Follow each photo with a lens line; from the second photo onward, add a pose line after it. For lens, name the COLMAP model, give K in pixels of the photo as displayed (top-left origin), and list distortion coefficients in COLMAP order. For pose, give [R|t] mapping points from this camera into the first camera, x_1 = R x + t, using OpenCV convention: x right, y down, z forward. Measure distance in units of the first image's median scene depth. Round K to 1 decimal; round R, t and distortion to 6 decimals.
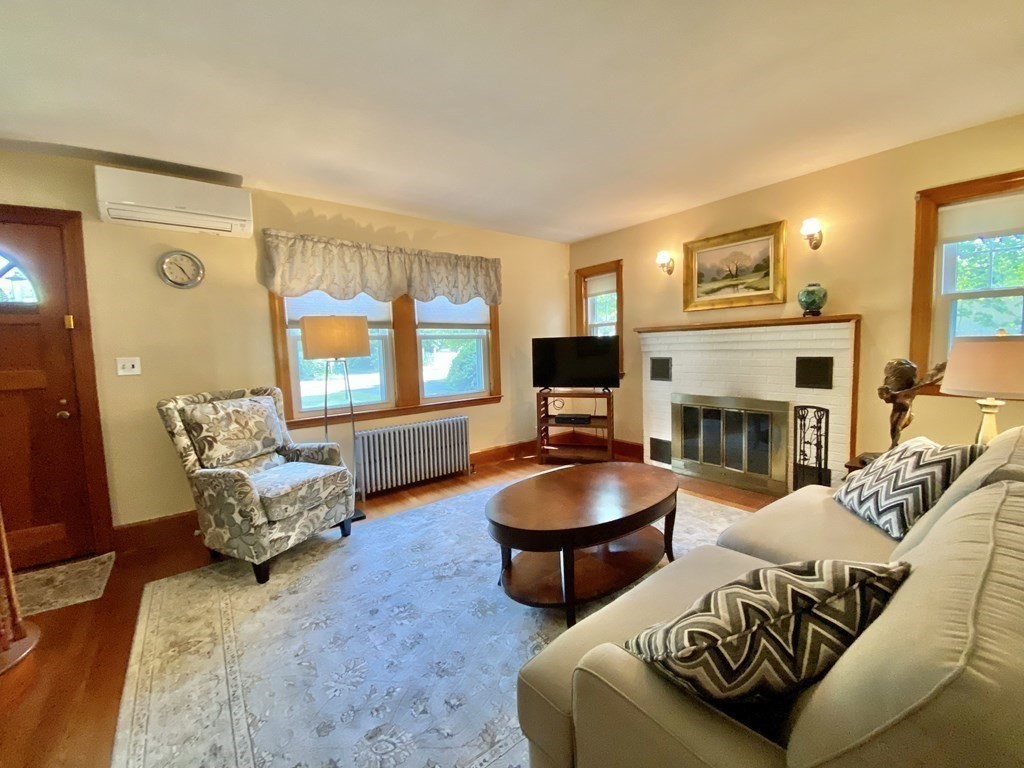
lens RADIAL K [[414.2, 0, 510.8], [0, 414.2, 382.6], [0, 0, 1]] dist [0.048332, -0.041297]
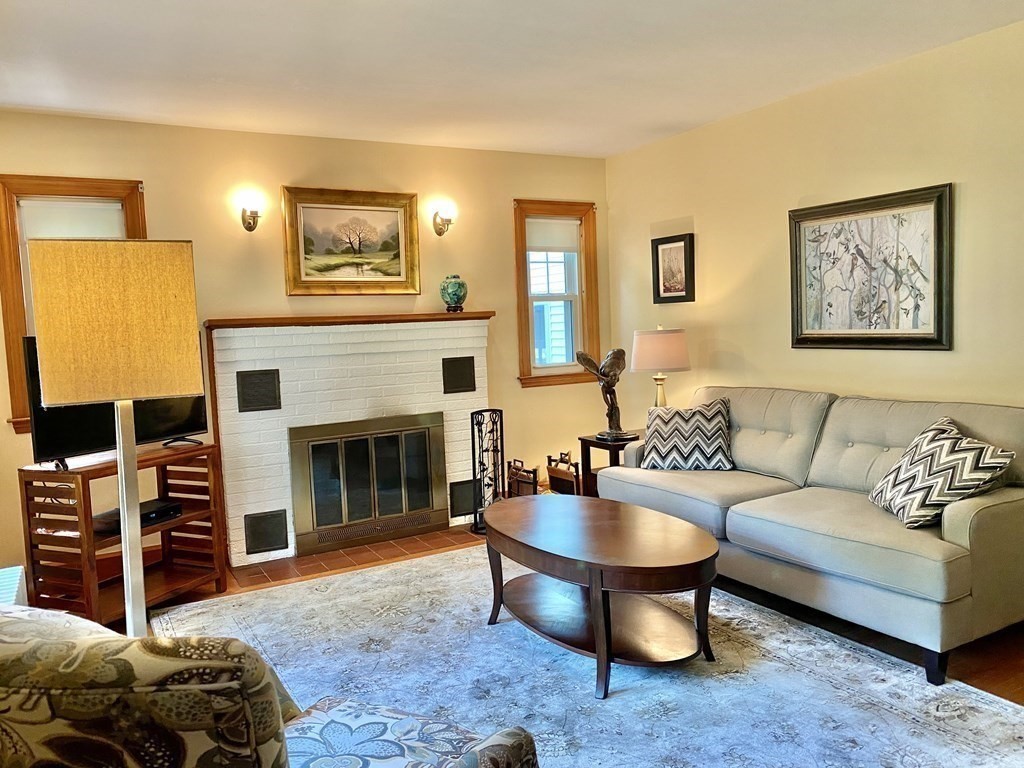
lens RADIAL K [[788.0, 0, 511.8], [0, 788.0, 381.1], [0, 0, 1]] dist [0.054496, -0.043556]
pose [[0.113397, -0.052215, 0.992177, -0.835479], [0.122678, 0.991712, 0.038169, -0.054476], [-0.985947, 0.117390, 0.118863, 0.629500]]
